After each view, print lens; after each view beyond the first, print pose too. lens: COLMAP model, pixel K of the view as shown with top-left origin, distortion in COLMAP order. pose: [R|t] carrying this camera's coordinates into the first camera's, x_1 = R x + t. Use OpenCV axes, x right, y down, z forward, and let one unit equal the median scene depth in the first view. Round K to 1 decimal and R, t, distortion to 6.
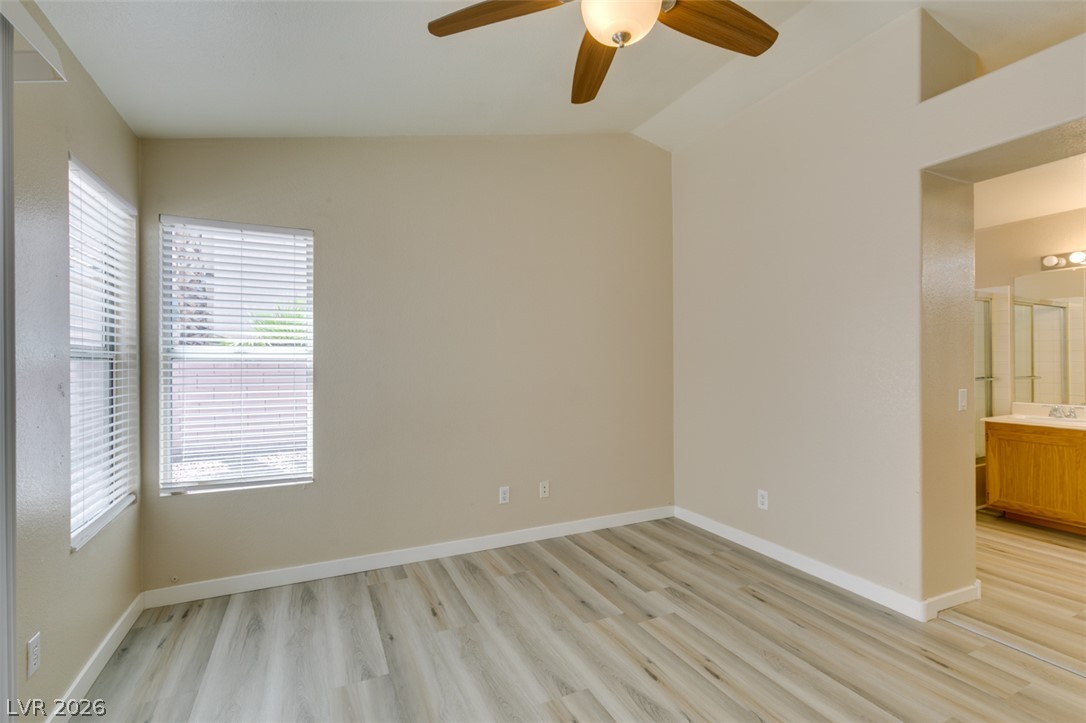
lens RADIAL K [[489.0, 0, 541.5], [0, 489.0, 363.7], [0, 0, 1]] dist [0.005470, -0.000950]
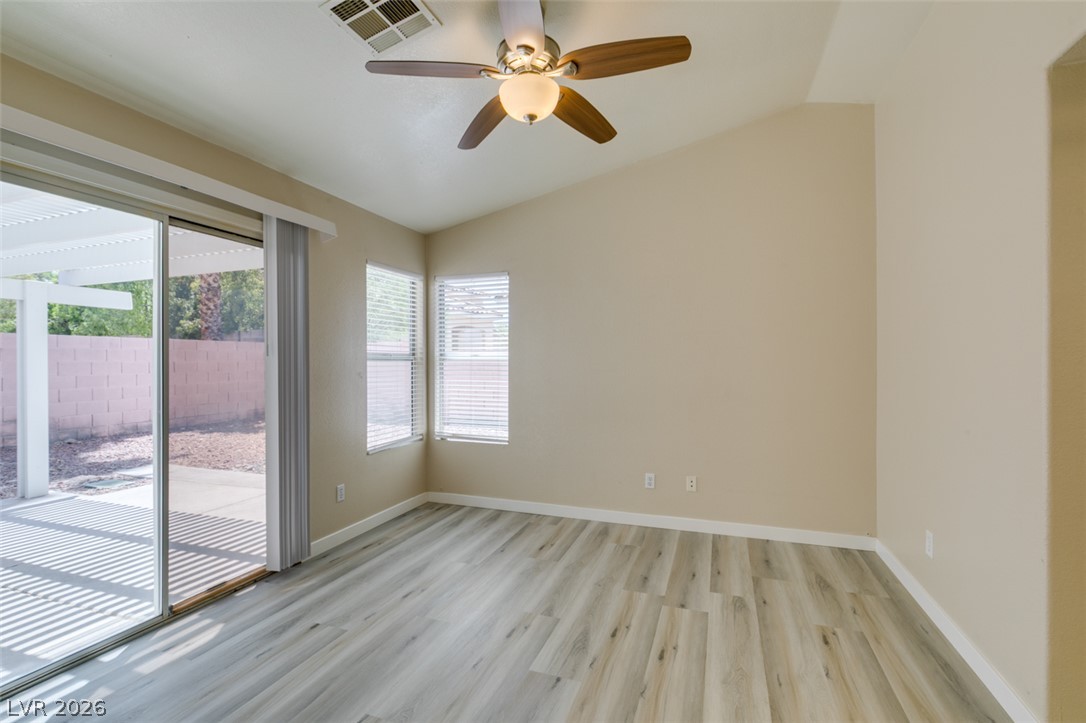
lens RADIAL K [[489.0, 0, 543.9], [0, 489.0, 366.8], [0, 0, 1]] dist [0.005470, -0.000950]
pose [[0.703542, 0.007934, -0.710610, 0.680585], [-0.001993, 0.999956, 0.009192, -0.001987], [0.710651, -0.005050, 0.703526, 0.054966]]
